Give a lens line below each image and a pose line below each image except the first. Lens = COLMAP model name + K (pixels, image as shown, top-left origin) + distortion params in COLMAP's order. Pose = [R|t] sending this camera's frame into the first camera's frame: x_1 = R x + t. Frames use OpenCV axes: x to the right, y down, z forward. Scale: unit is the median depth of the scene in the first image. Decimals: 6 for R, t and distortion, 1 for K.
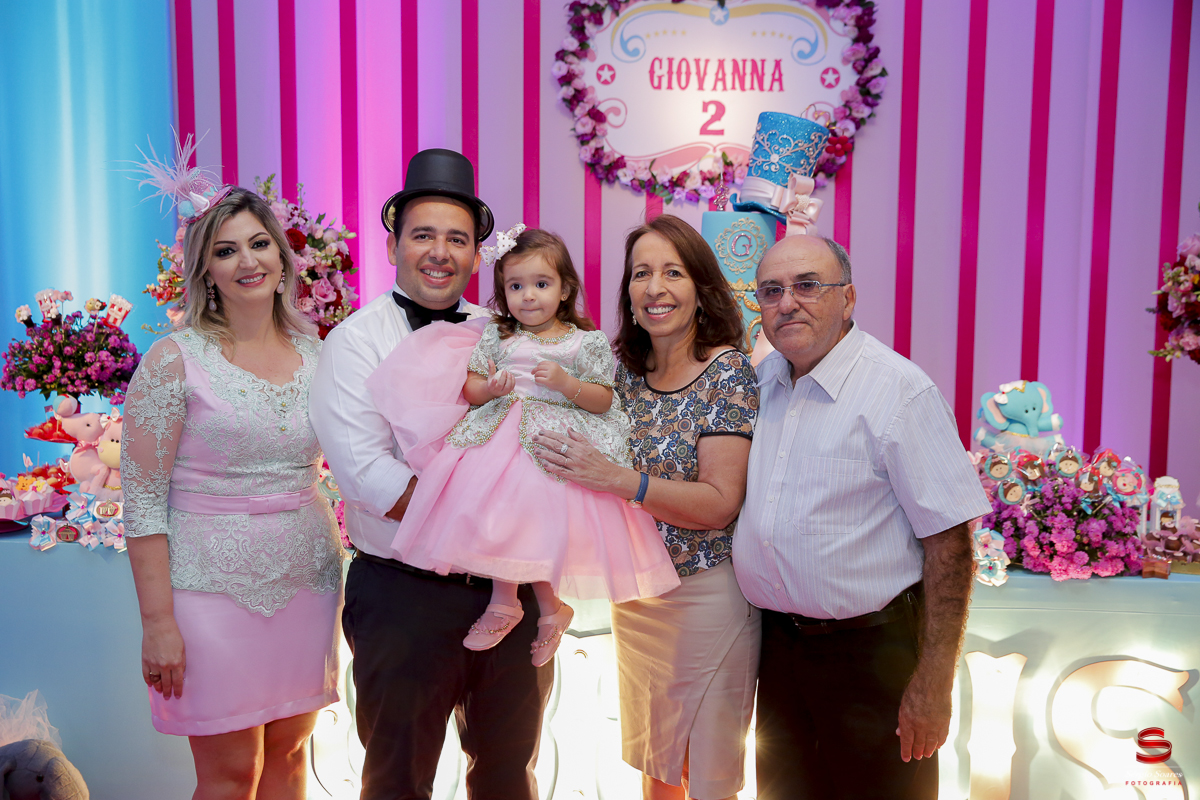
lens RADIAL K [[1363.7, 0, 589.6], [0, 1363.7, 405.9], [0, 0, 1]] dist [0.023818, 0.000000]
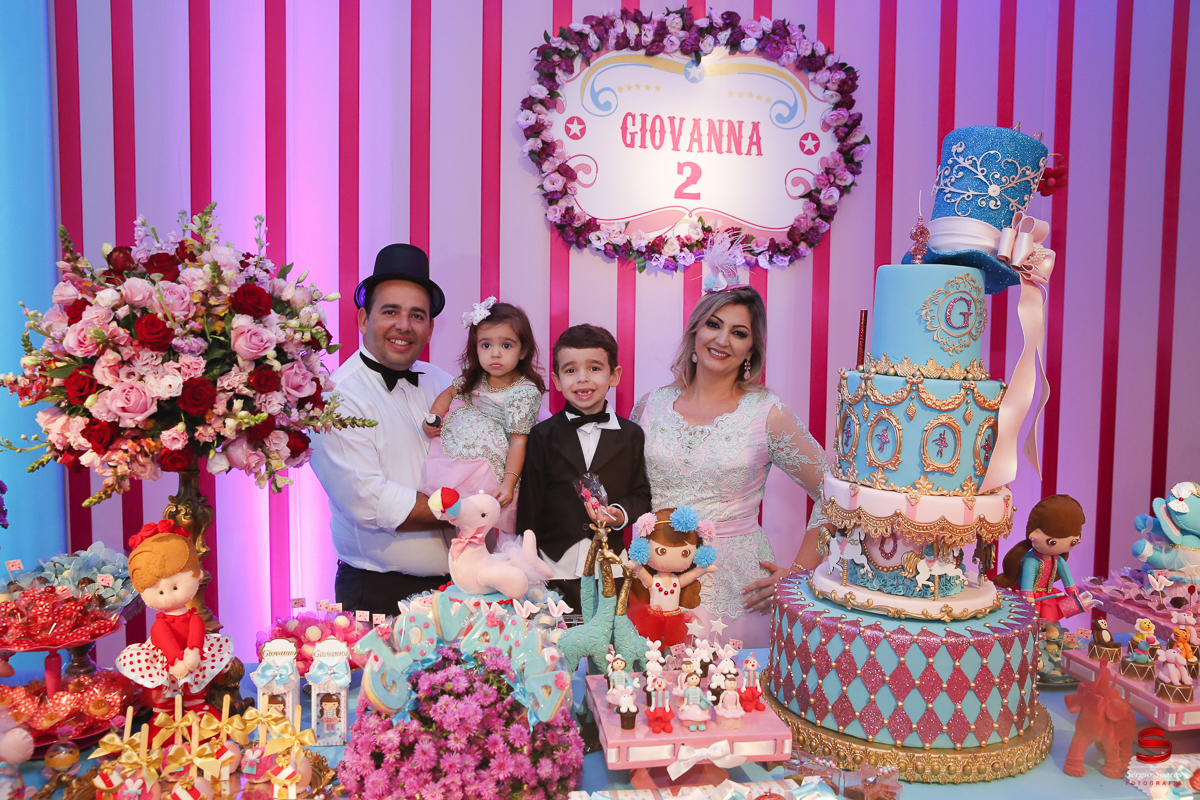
lens RADIAL K [[943.3, 0, 594.9], [0, 943.3, 395.3], [0, 0, 1]] dist [-0.084547, 0.073243]
pose [[0.972608, -0.012753, 0.232100, -0.124087], [0.022099, 0.999044, -0.037709, -0.044151], [-0.231398, 0.041805, 0.971961, 0.413415]]
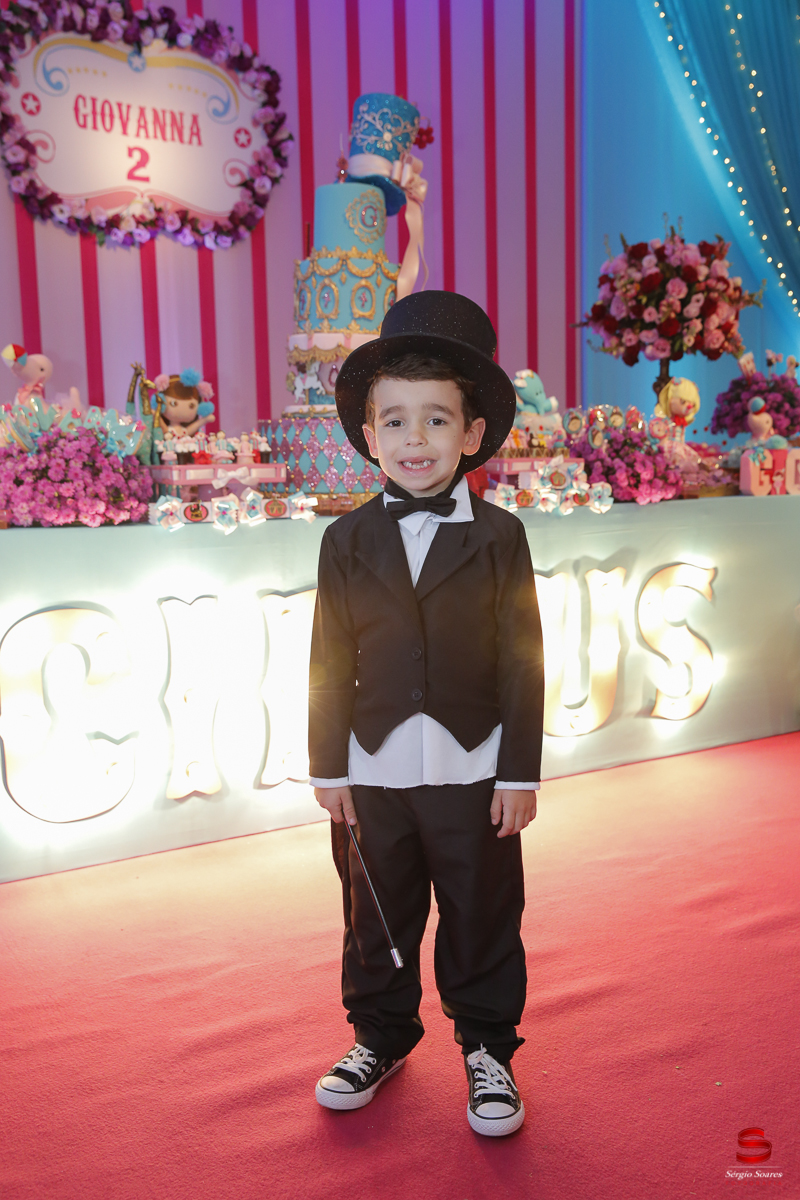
lens RADIAL K [[1115.7, 0, 403.8], [0, 1115.7, 601.0], [0, 0, 1]] dist [0.016516, 0.000000]
pose [[0.810102, -0.102620, 0.577238, -0.277333], [0.088693, 0.994682, 0.052360, 0.094023], [-0.579542, 0.008780, 0.814895, 0.200952]]
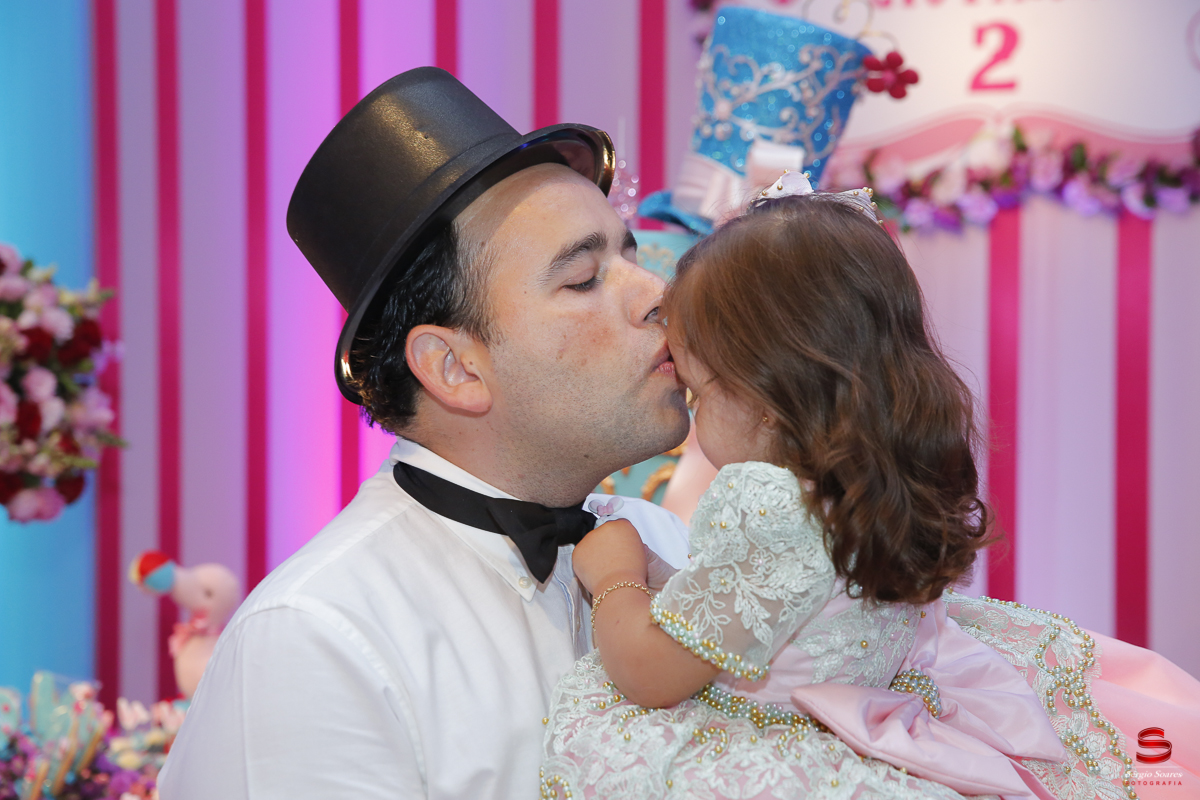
lens RADIAL K [[2206.6, 0, 599.3], [0, 2206.6, 402.9], [0, 0, 1]] dist [0.205486, 0.000000]
pose [[0.933130, 0.003497, -0.359523, 0.251335], [-0.035821, 0.995882, -0.083286, -0.017610], [0.357751, 0.090595, 0.929412, 0.228882]]
